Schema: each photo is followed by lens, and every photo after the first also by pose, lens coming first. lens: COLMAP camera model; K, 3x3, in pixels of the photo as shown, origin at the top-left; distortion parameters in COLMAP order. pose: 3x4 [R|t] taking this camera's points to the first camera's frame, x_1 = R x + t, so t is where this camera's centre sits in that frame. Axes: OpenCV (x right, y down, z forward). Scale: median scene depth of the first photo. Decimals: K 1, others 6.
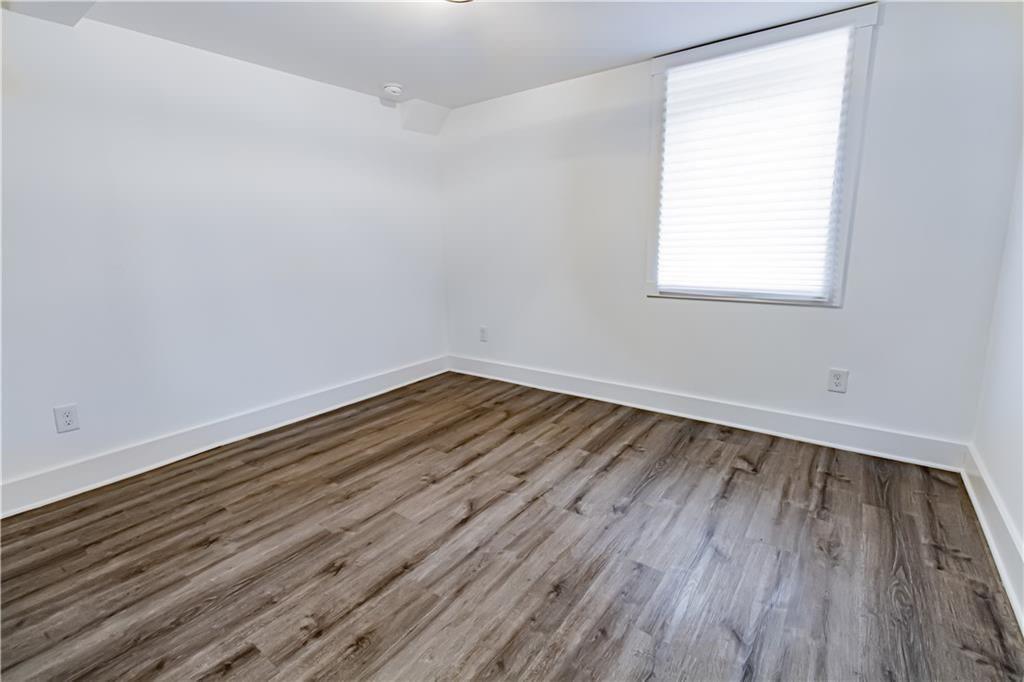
lens RADIAL K [[473.7, 0, 512.0], [0, 473.7, 341.0], [0, 0, 1]] dist [0.000227, -0.012478]
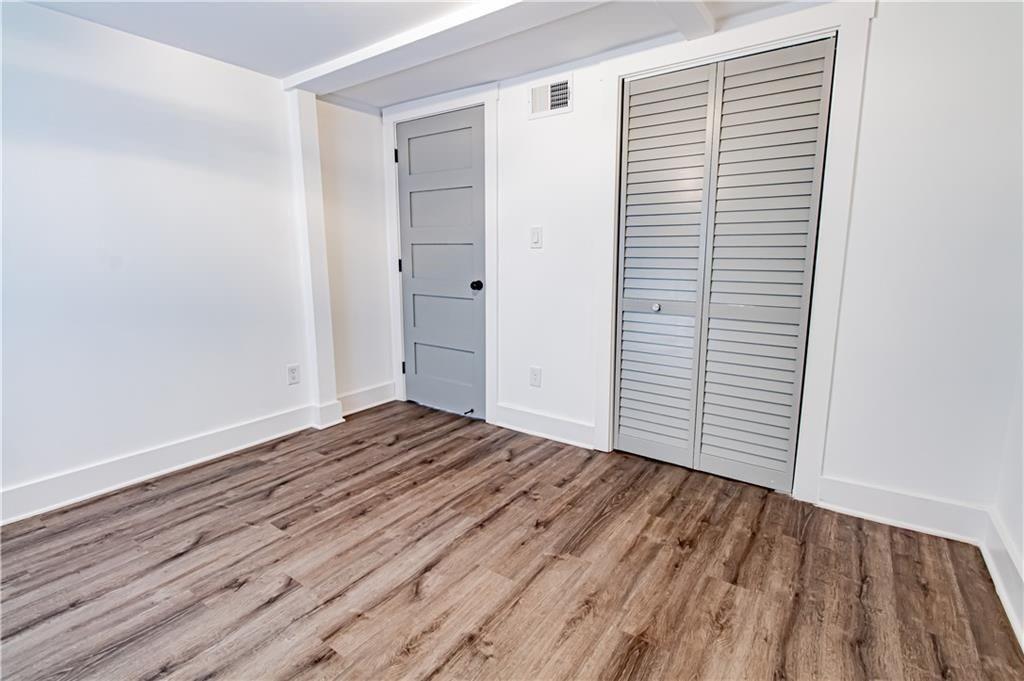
lens RADIAL K [[473.7, 0, 512.0], [0, 473.7, 340.5], [0, 0, 1]] dist [0.000227, -0.012478]
pose [[-0.999518, 0.024606, -0.018947, -0.266096], [0.015522, 0.924255, 0.381461, -0.366310], [0.026898, 0.380983, -0.924191, 1.759817]]
